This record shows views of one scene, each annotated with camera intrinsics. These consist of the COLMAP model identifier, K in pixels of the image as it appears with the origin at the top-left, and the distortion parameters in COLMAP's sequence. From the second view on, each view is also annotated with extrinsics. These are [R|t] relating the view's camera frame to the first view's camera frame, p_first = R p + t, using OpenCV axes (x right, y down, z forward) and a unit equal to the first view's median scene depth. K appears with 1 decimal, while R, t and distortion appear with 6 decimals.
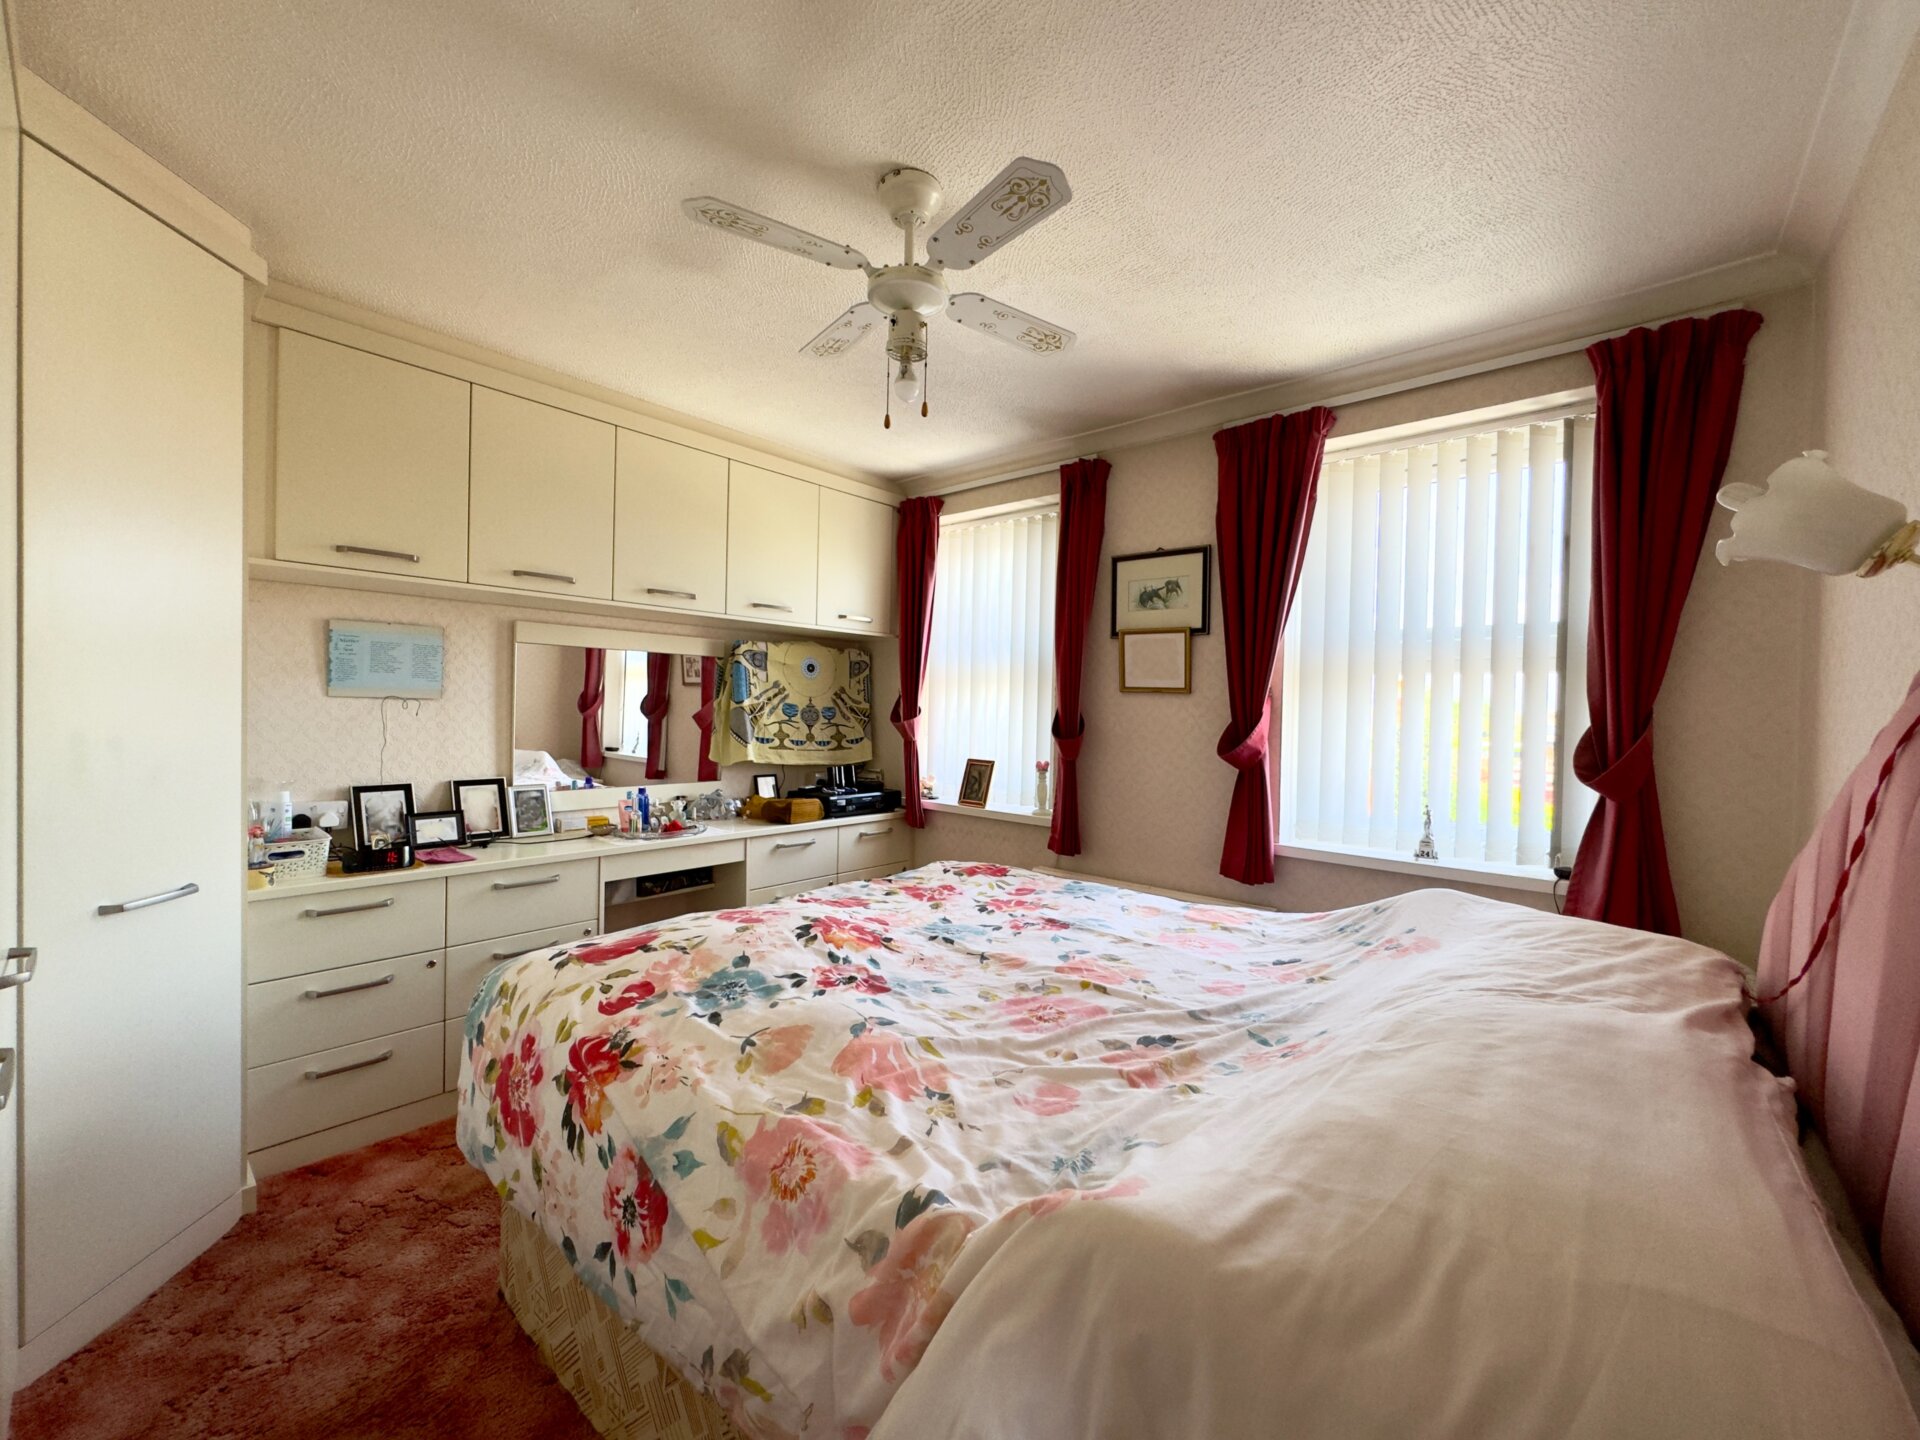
lens RADIAL K [[768.1, 0, 958.5], [0, 768.1, 717.0], [0, 0, 1]] dist [0.000364, 0.000127]
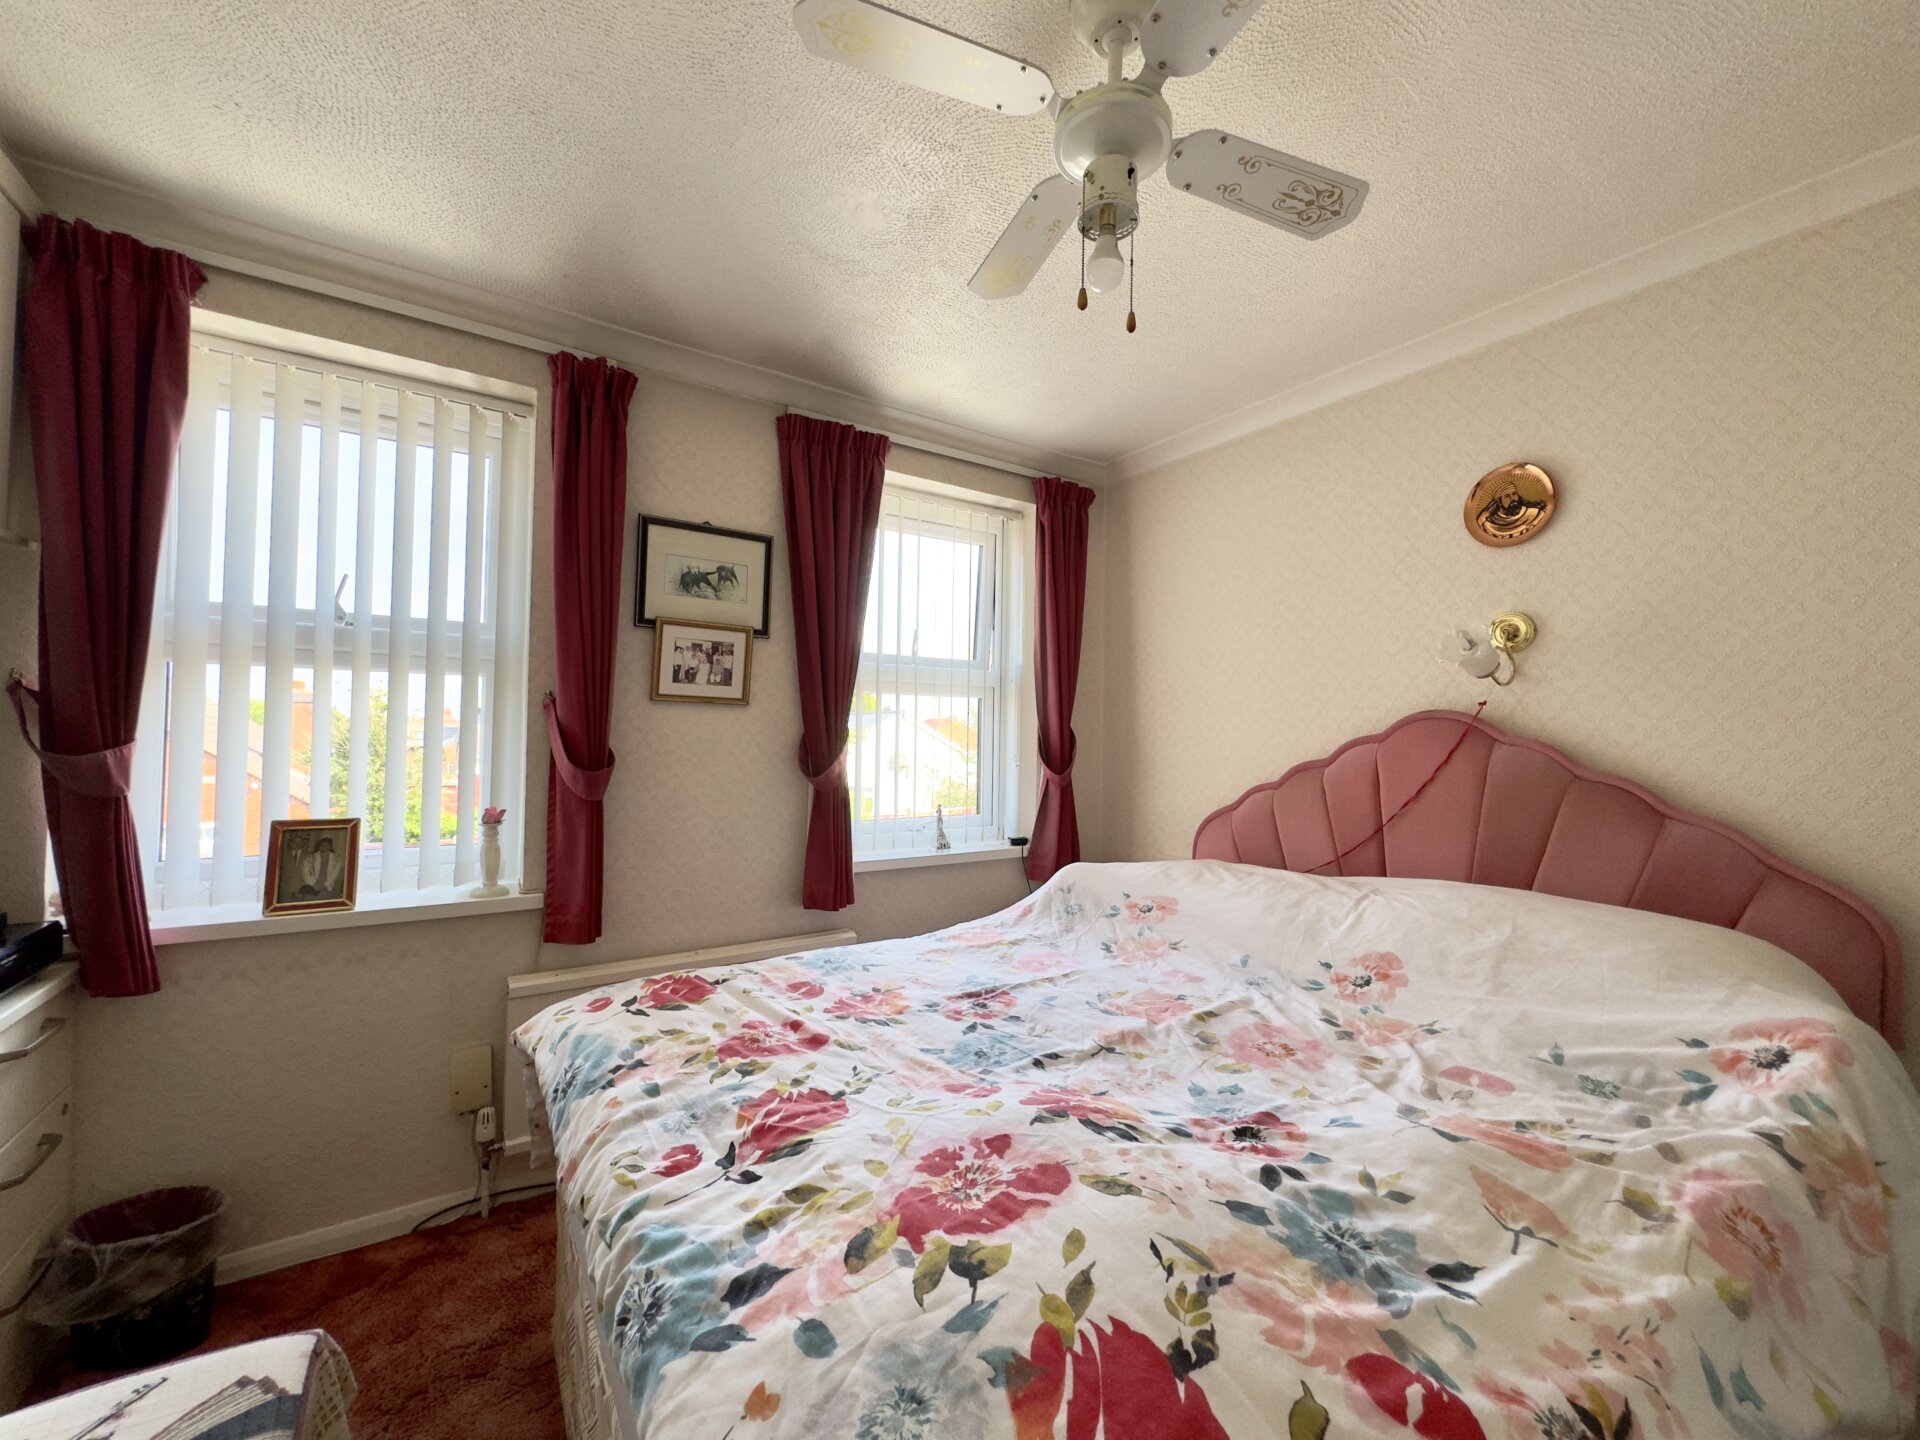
lens RADIAL K [[768.1, 0, 956.2], [0, 768.1, 715.5], [0, 0, 1]] dist [0.000364, 0.000127]
pose [[0.255013, 0.005983, 0.966919, -0.541863], [0.003178, 0.999970, -0.007025, -0.015575], [-0.966932, 0.004864, 0.254987, 0.671369]]
